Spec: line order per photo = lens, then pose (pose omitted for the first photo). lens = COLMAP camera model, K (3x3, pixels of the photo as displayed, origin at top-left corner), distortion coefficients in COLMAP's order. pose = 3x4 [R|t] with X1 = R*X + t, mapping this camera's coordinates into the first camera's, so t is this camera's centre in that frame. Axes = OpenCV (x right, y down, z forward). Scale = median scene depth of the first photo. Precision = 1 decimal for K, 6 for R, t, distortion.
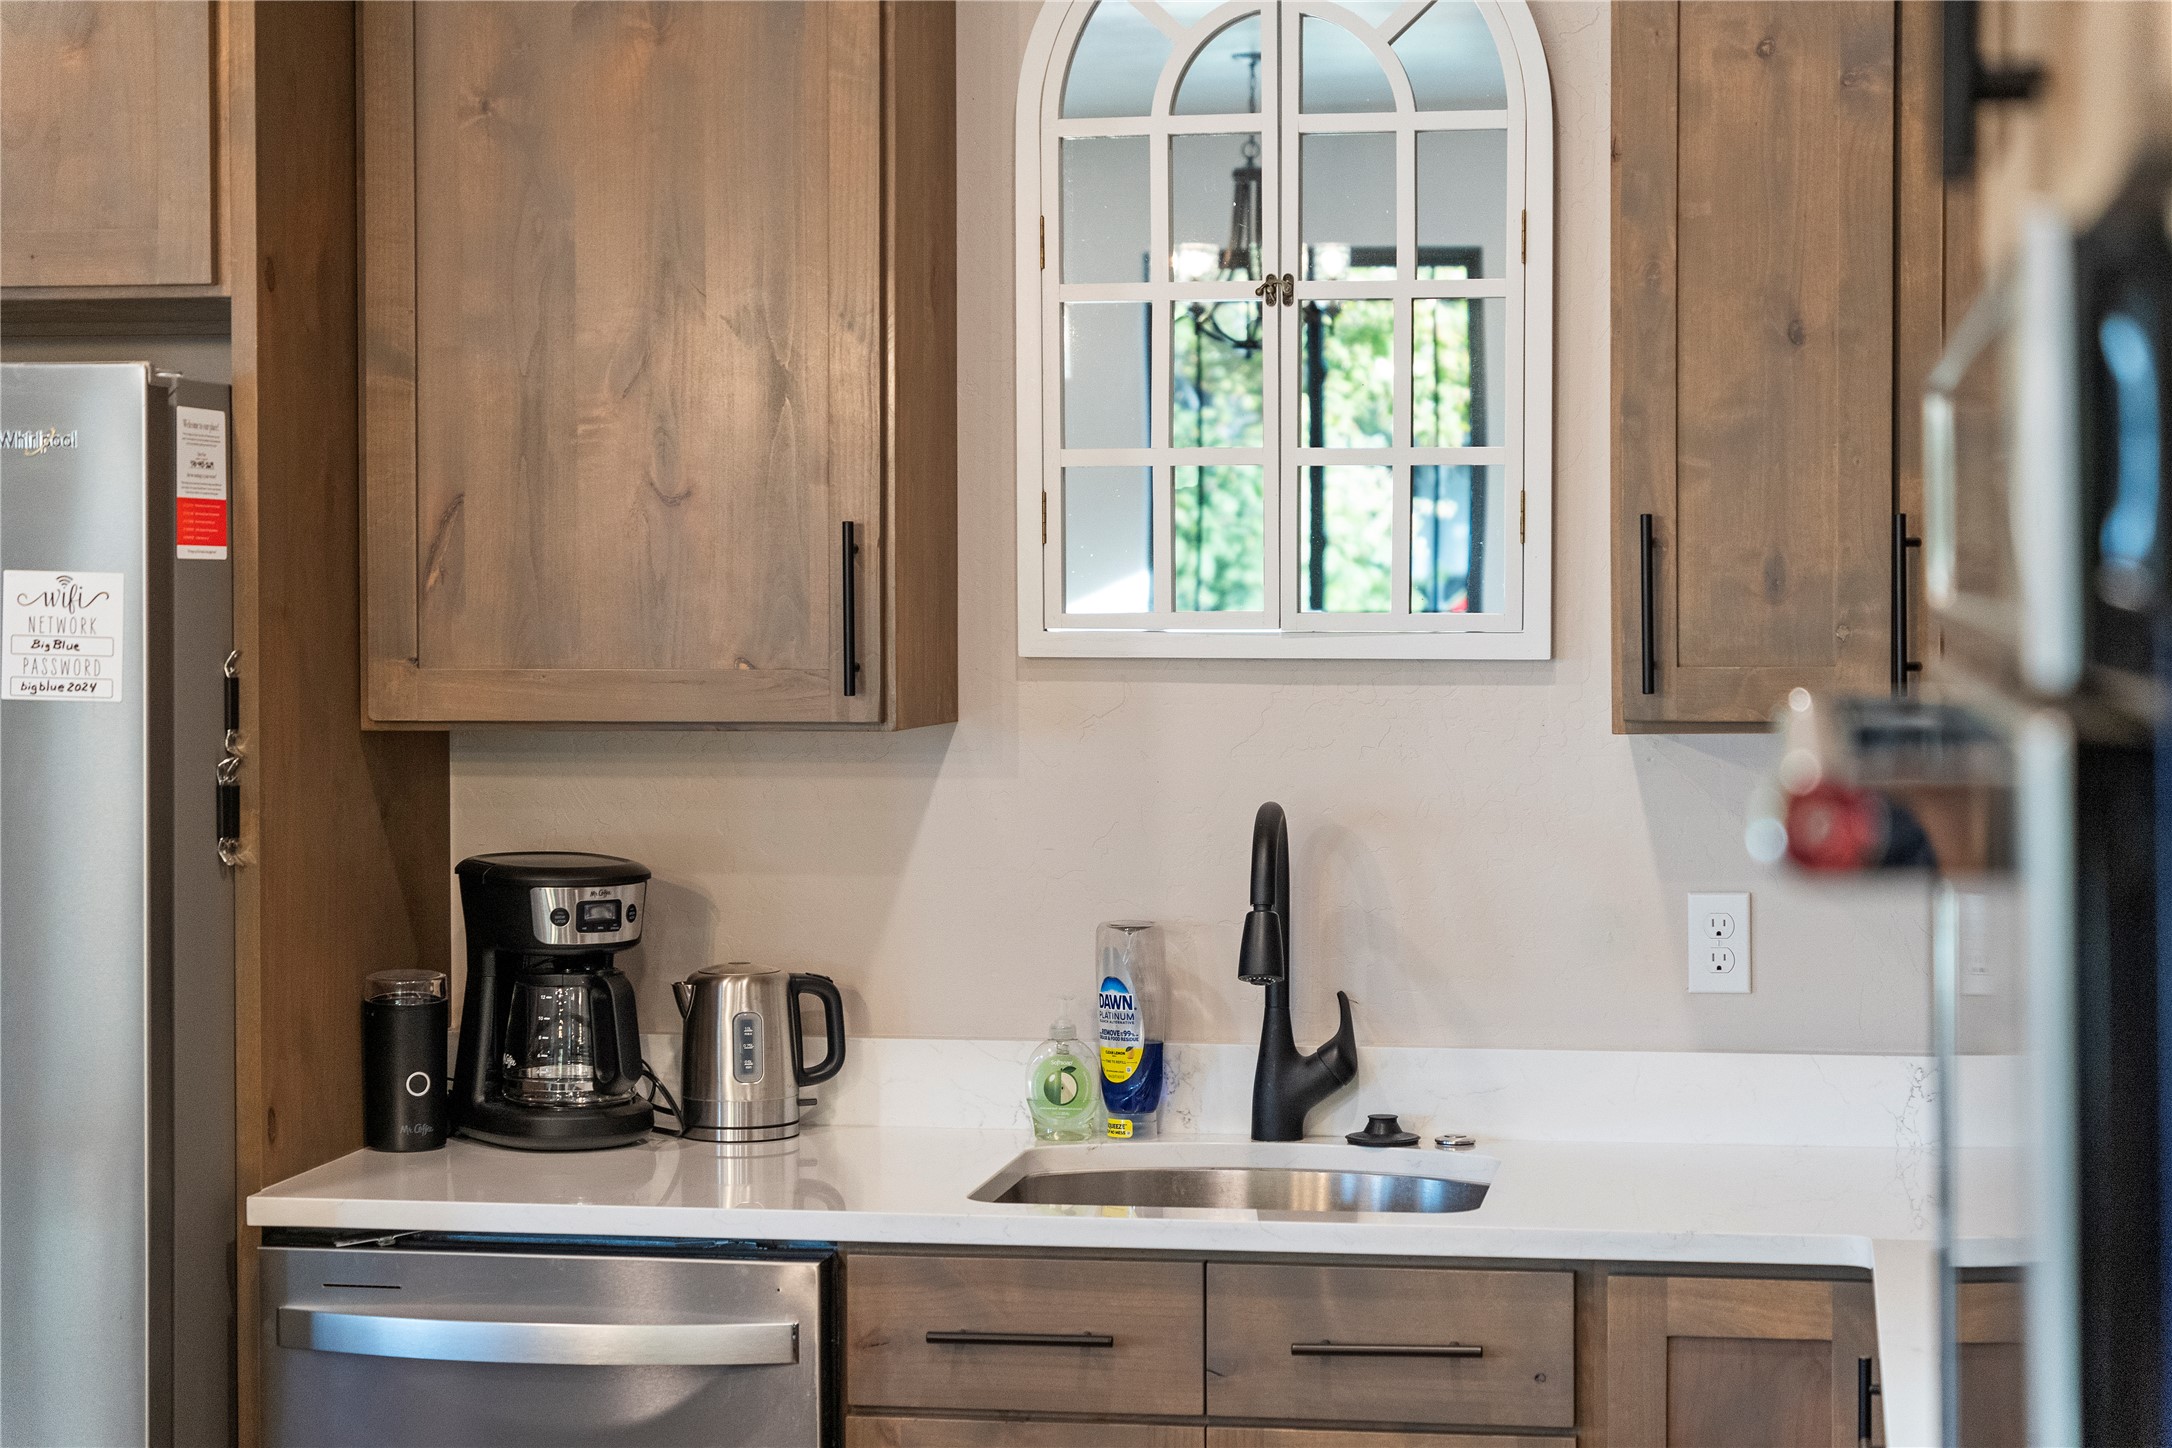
lens RADIAL K [[4090.4, 0, 1155.8], [0, 4090.4, 689.5], [0, 0, 1]] dist [0.008909, 0.000000]
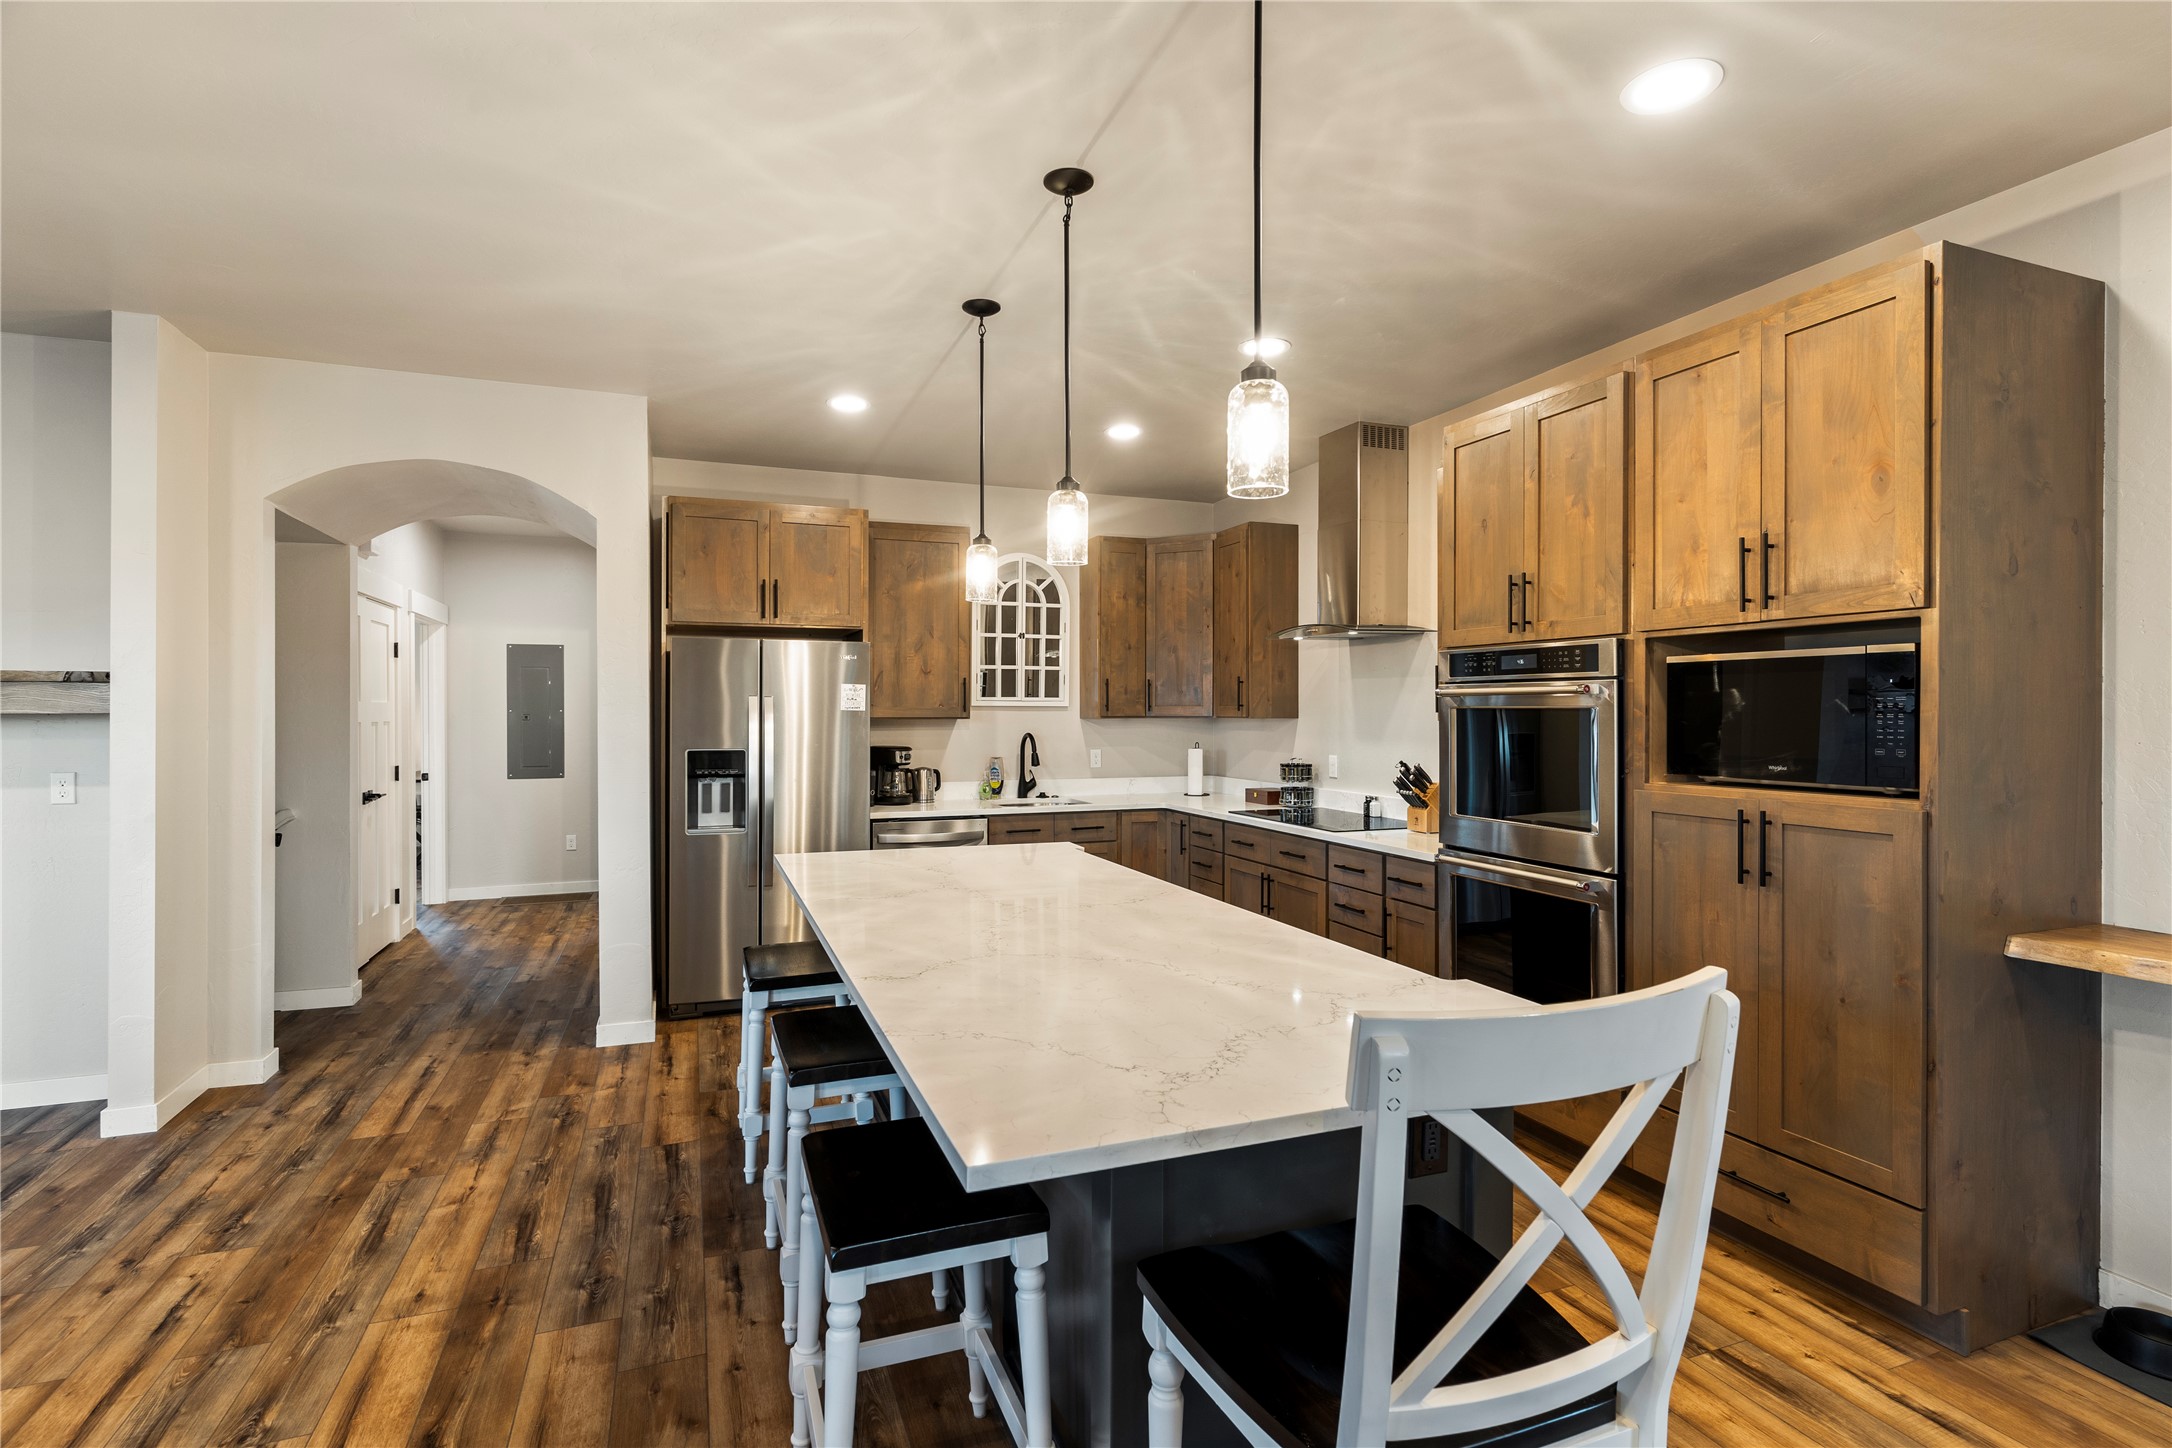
lens RADIAL K [[1040.2, 0, 1094.2], [0, 1040.2, 718.2], [0, 0, 1]] dist [0.003032, -0.000702]
pose [[0.861848, -0.002089, 0.507162, -0.611810], [0.013393, 0.999737, -0.018641, 0.036736], [-0.506989, 0.022858, 0.861649, -0.209076]]
